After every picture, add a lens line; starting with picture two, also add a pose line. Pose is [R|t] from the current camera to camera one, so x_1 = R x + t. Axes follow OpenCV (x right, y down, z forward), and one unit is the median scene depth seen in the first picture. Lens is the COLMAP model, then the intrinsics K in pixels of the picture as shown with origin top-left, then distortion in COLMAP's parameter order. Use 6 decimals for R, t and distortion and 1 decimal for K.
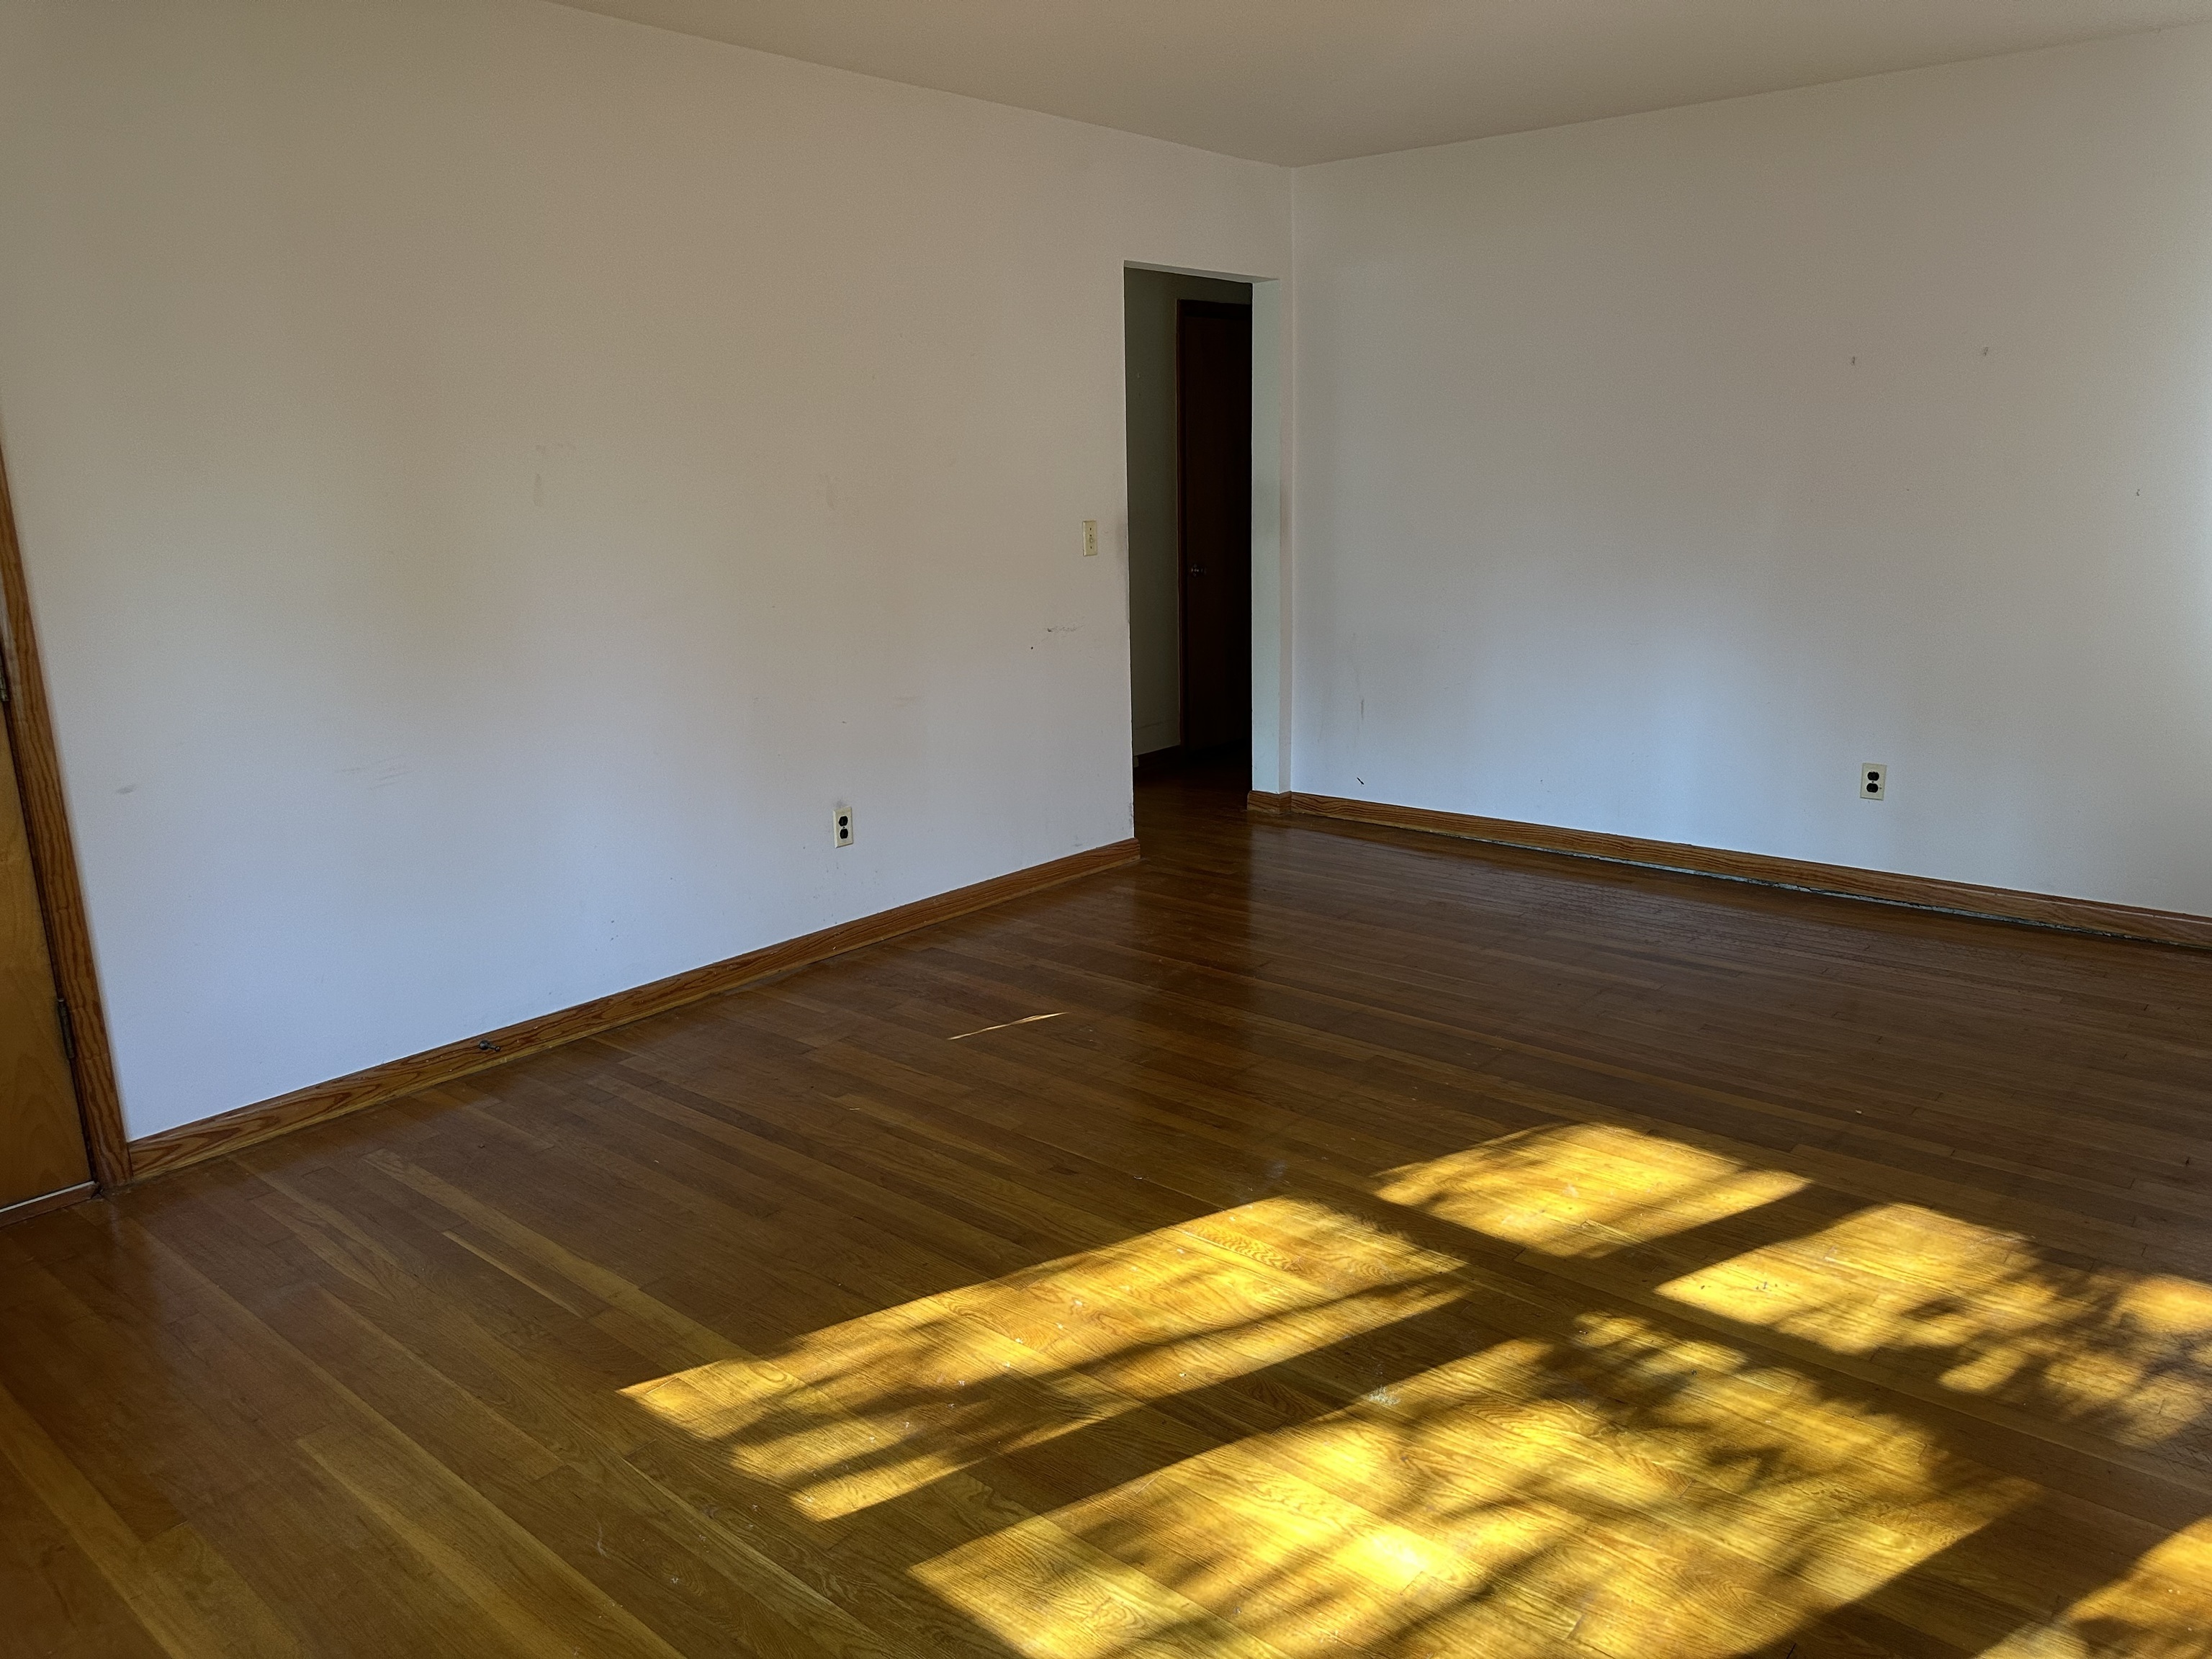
lens RADIAL K [[1572.5, 0, 1105.5], [0, 1572.5, 824.9], [0, 0, 1]] dist [0.057500, -0.059580]
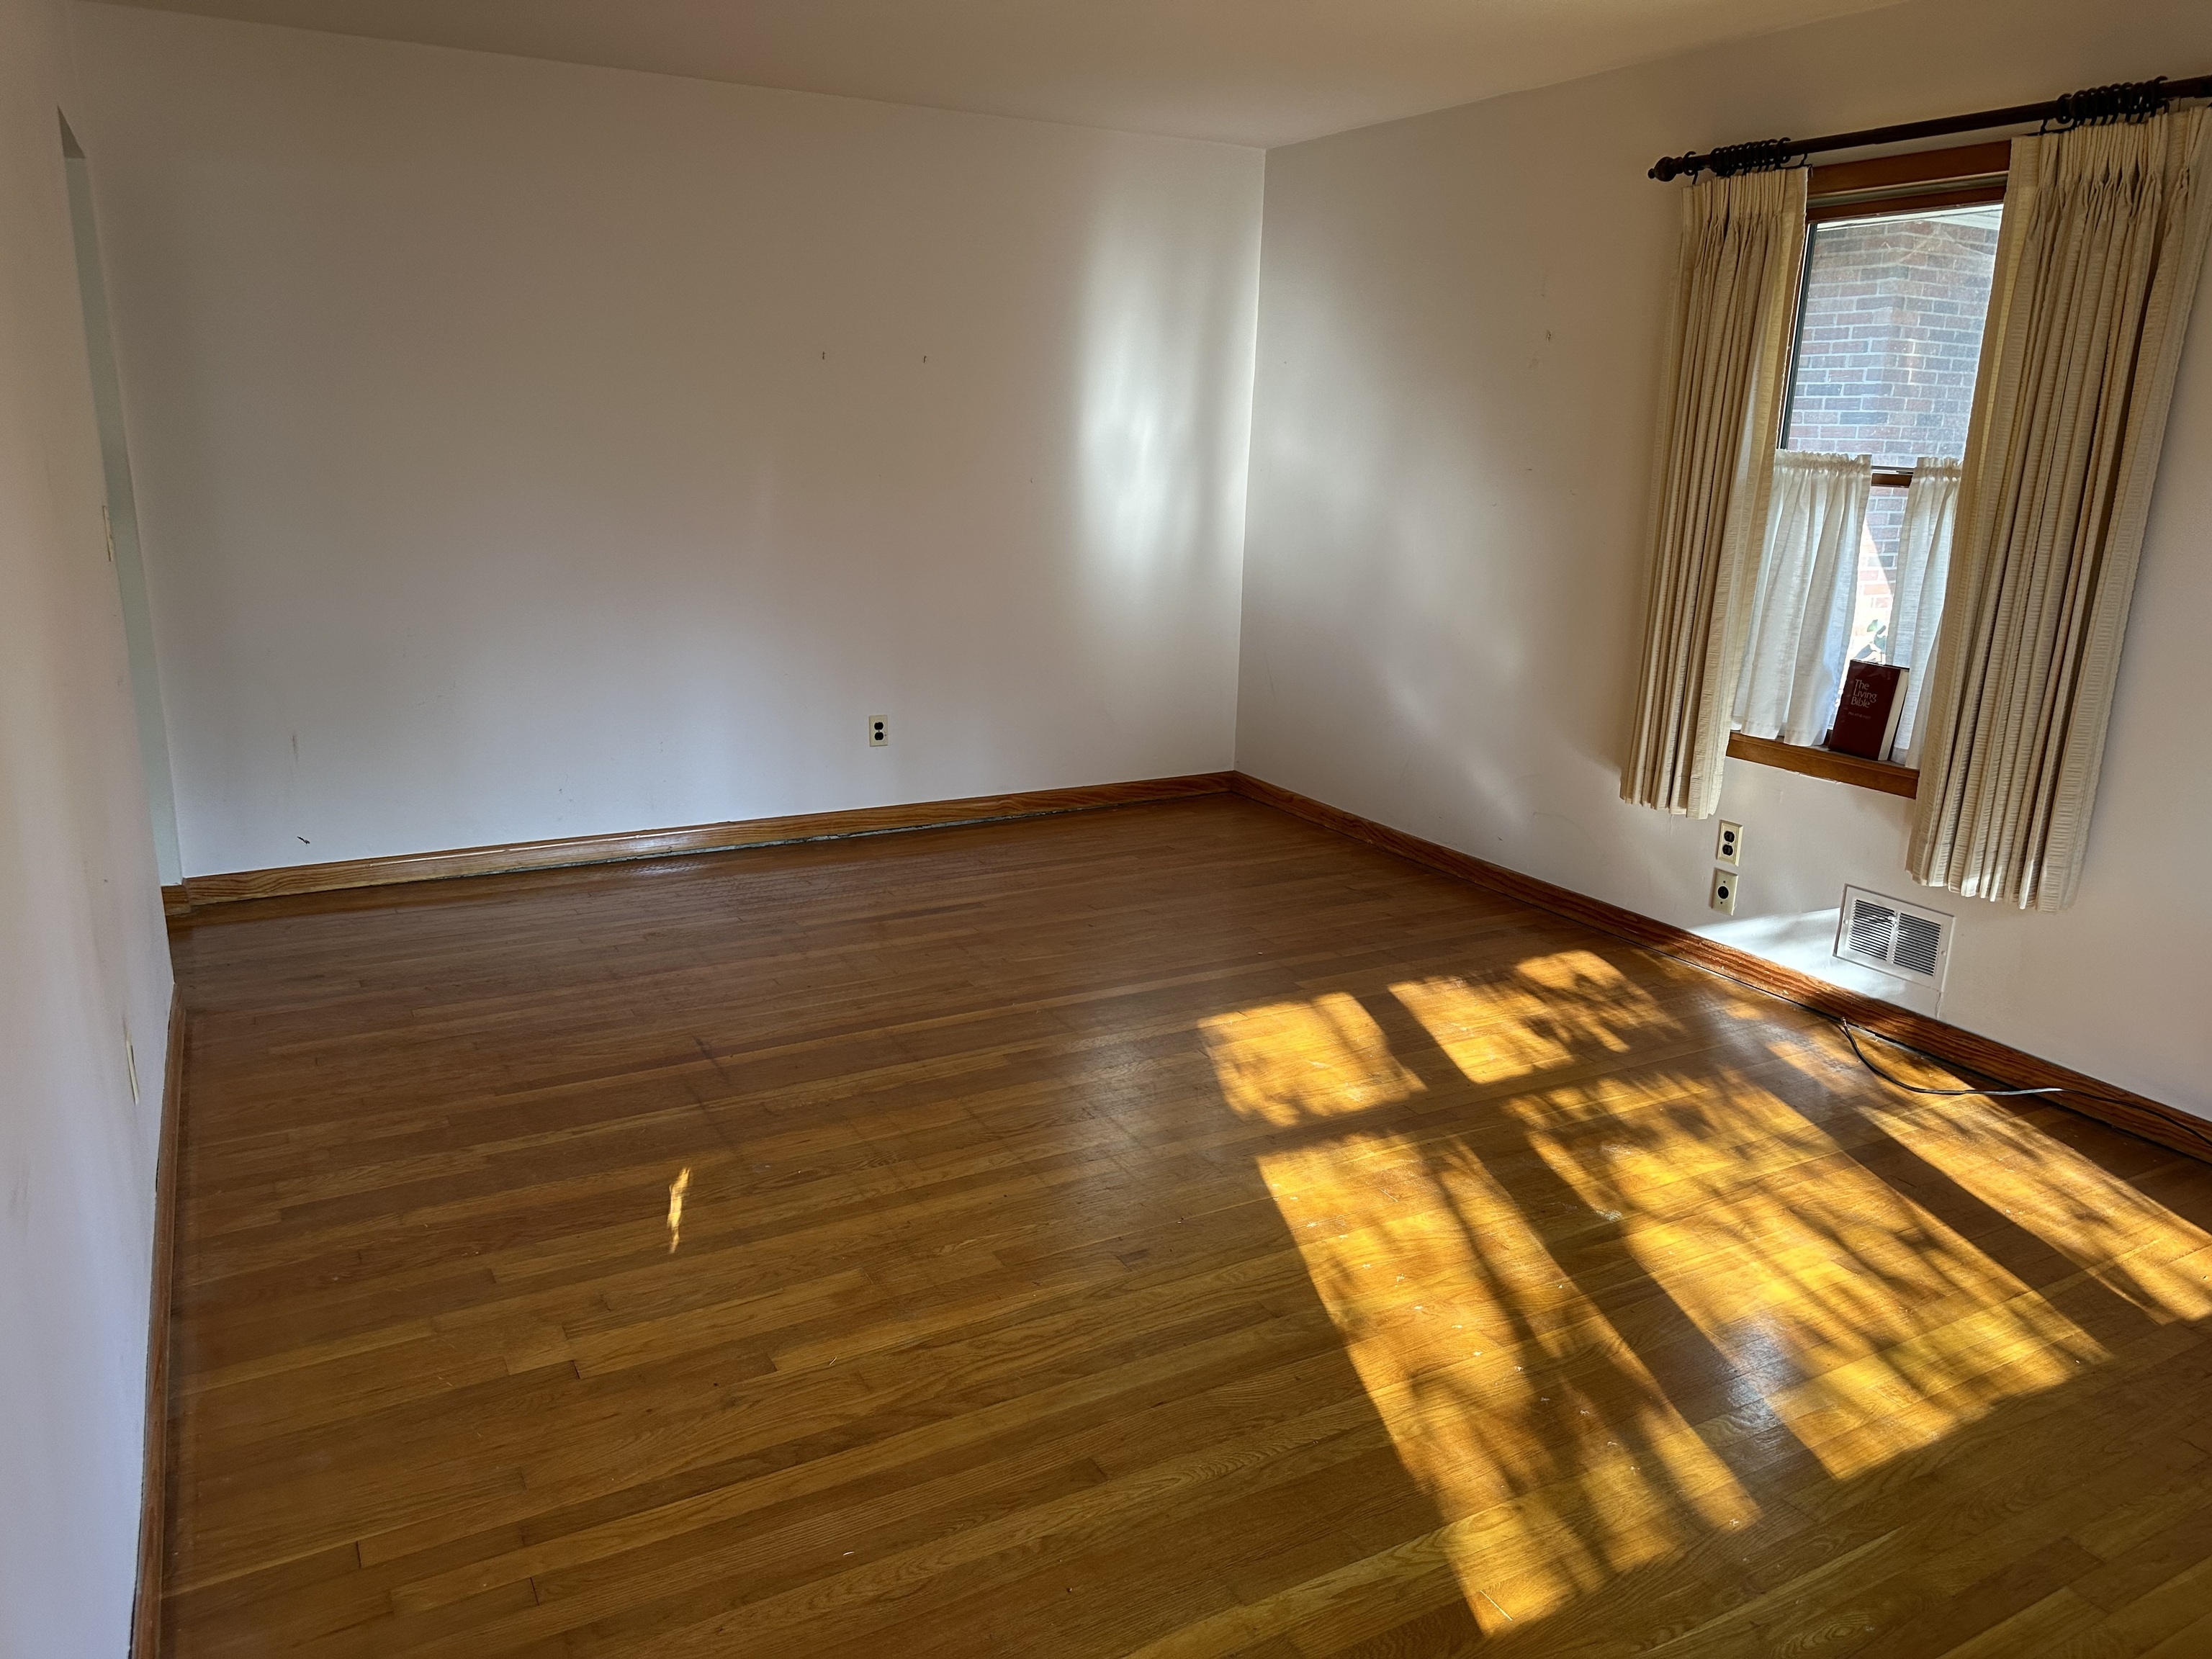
lens RADIAL K [[1572.5, 0, 1112.0], [0, 1572.5, 833.3], [0, 0, 1]] dist [0.057500, -0.059580]
pose [[0.301823, -0.202481, 0.931614, -0.742551], [0.174233, 0.972444, 0.154907, -0.138507], [-0.937308, 0.115563, 0.328784, 0.633597]]
